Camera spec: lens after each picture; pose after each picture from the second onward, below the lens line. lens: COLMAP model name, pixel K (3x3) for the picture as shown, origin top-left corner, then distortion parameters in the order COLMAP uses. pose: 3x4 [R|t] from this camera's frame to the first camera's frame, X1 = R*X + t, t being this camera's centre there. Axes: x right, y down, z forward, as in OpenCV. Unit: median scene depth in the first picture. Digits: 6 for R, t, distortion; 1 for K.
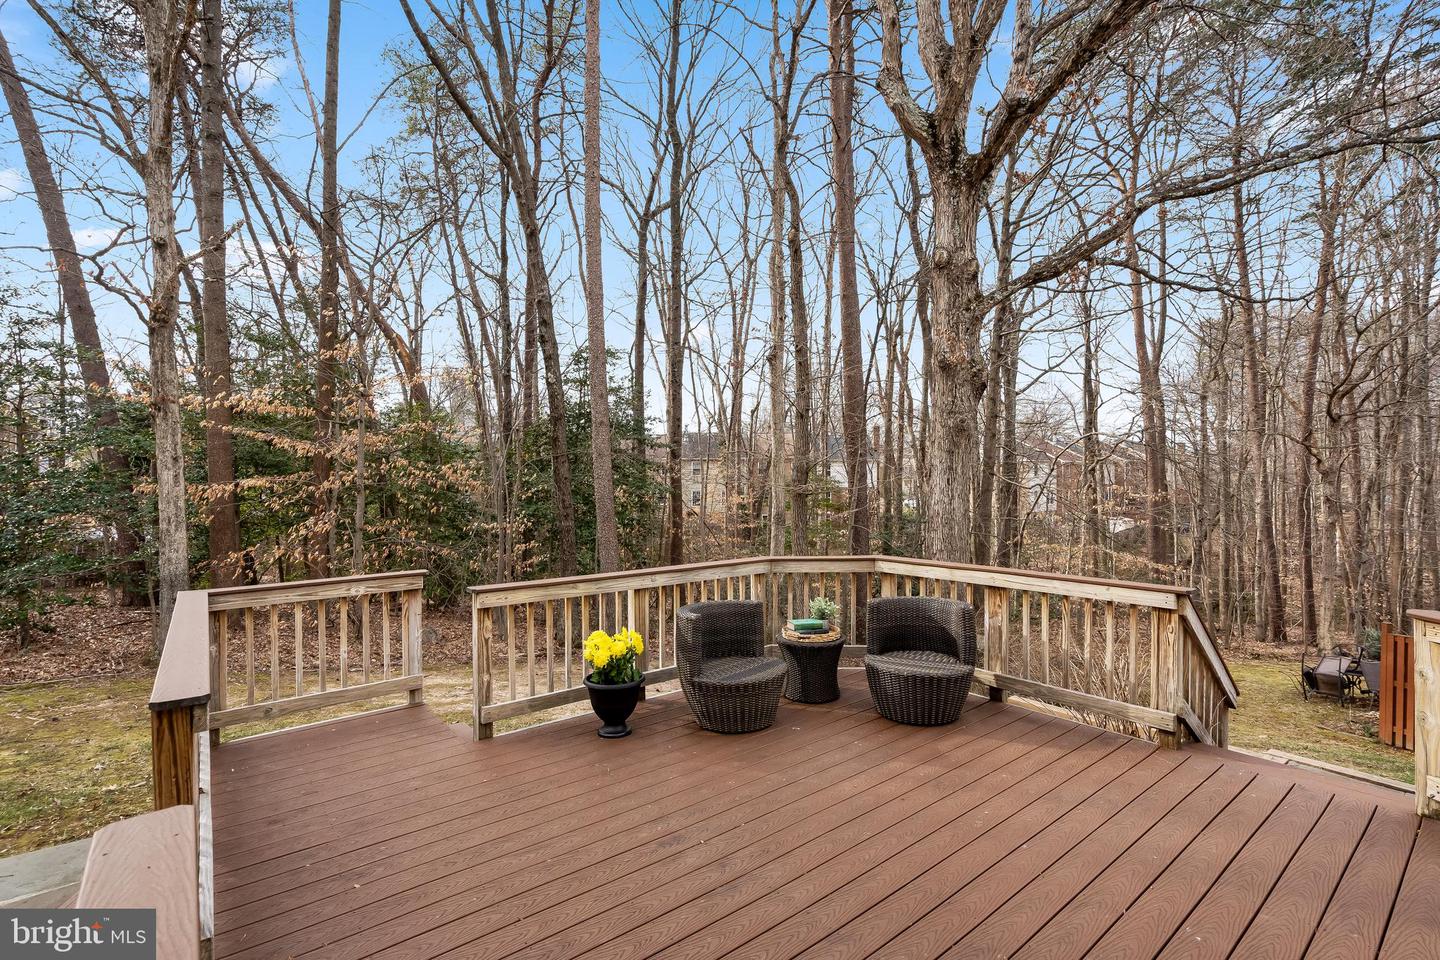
lens RADIAL K [[655.8, 0, 726.5], [0, 655.8, 482.9], [0, 0, 1]] dist [-0.001969, -0.000557]
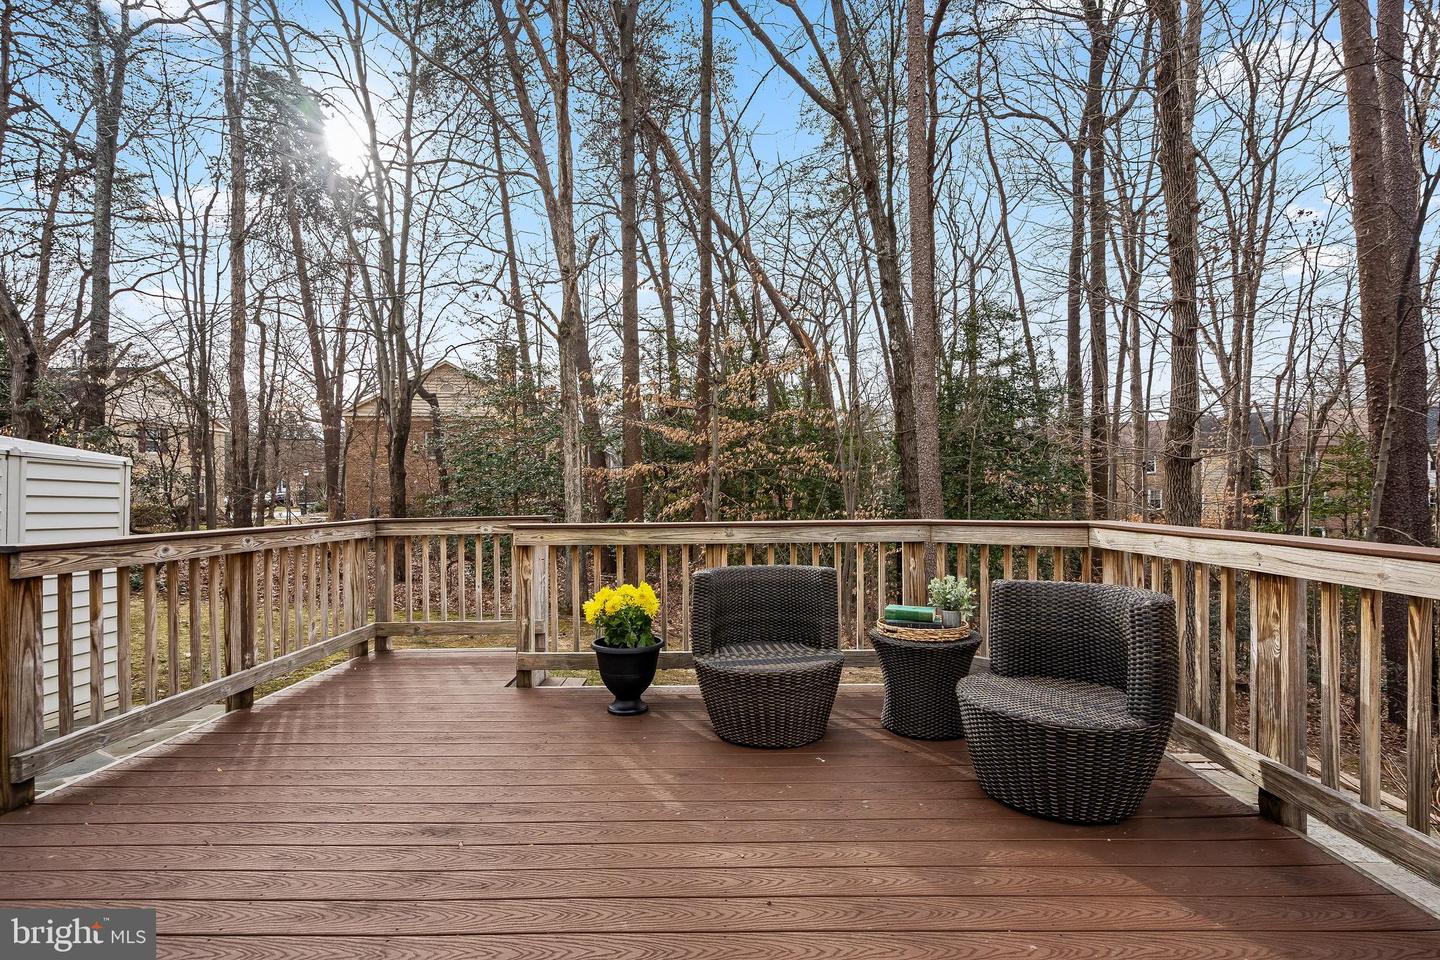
lens RADIAL K [[700.0, 0, 720.0], [0, 700.0, 480.0], [0, 0, 1]] dist [0.001888, 0.001114]
pose [[0.779103, -0.005096, -0.626875, 0.231296], [-0.002082, 0.999940, -0.010717, 0.053477], [0.626893, 0.009655, 0.779046, 0.199823]]
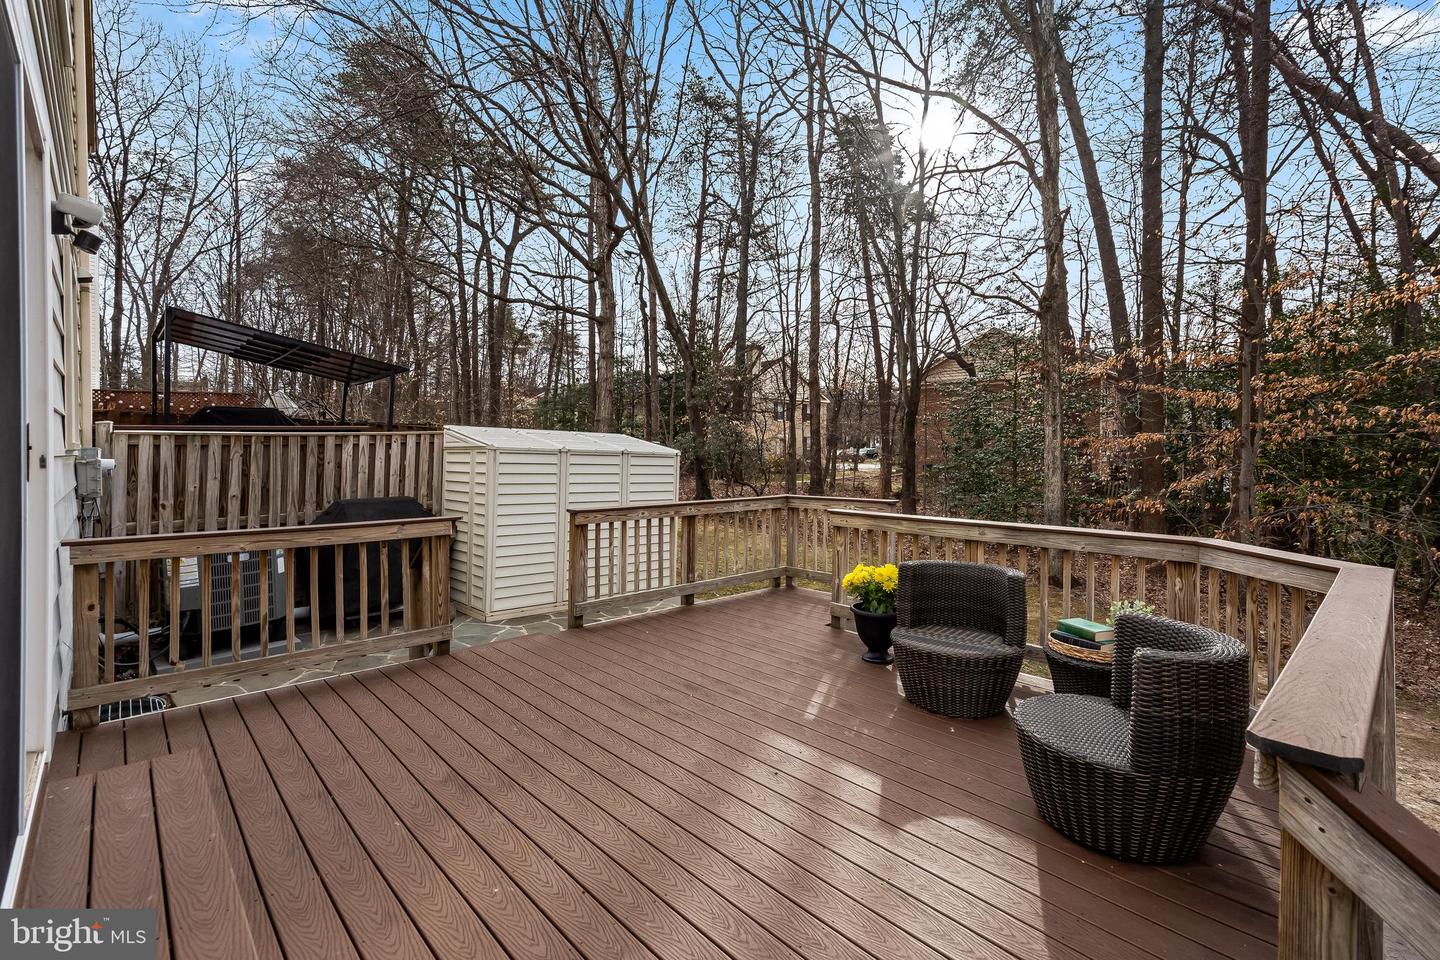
lens RADIAL K [[654.0, 0, 692.5], [0, 654.0, 450.1], [0, 0, 1]] dist [0.002149, 0.000713]
pose [[0.054520, 0.013339, -0.998424, 0.438014], [-0.002927, 0.999909, 0.013199, 0.013266], [0.998508, 0.002203, 0.054554, 0.322862]]
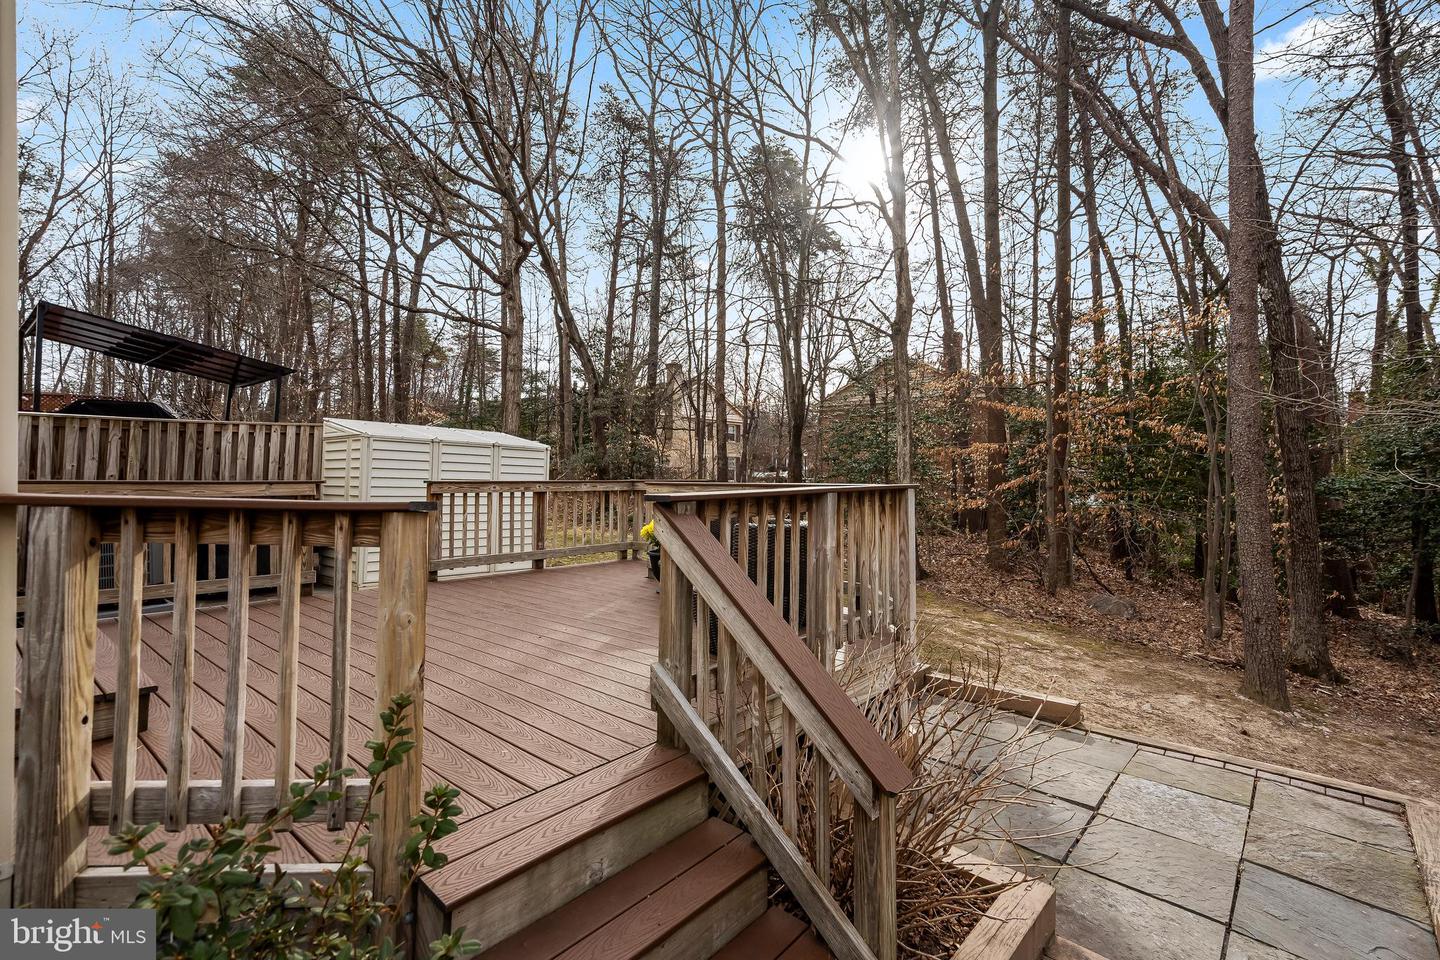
lens RADIAL K [[667.7, 0, 701.3], [0, 667.7, 456.8], [0, 0, 1]] dist [-0.002947, 0.001373]
pose [[0.177350, -0.008664, -0.984110, 0.602770], [-0.008501, 0.999910, -0.010335, 0.056888], [0.984111, 0.010199, 0.177261, 0.411004]]
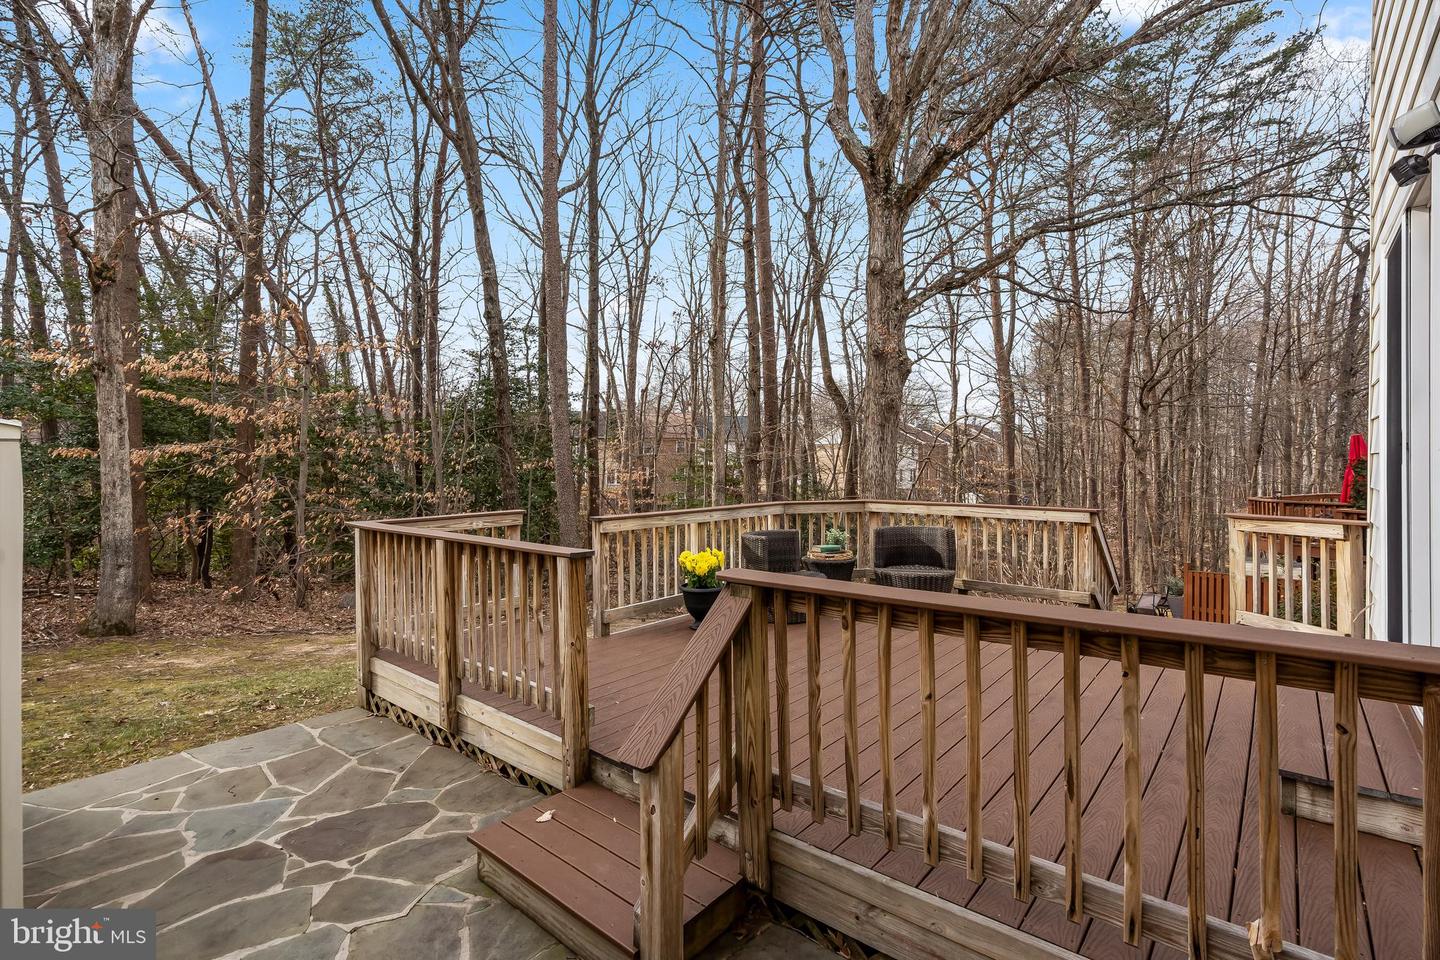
lens RADIAL K [[667.7, 0, 701.3], [0, 667.7, 456.8], [0, 0, 1]] dist [-0.002947, 0.001373]
pose [[0.983974, 0.008557, 0.178108, -0.212981], [-0.006497, 0.999905, -0.012146, 0.028851], [-0.178195, 0.010794, 0.983936, -0.161432]]
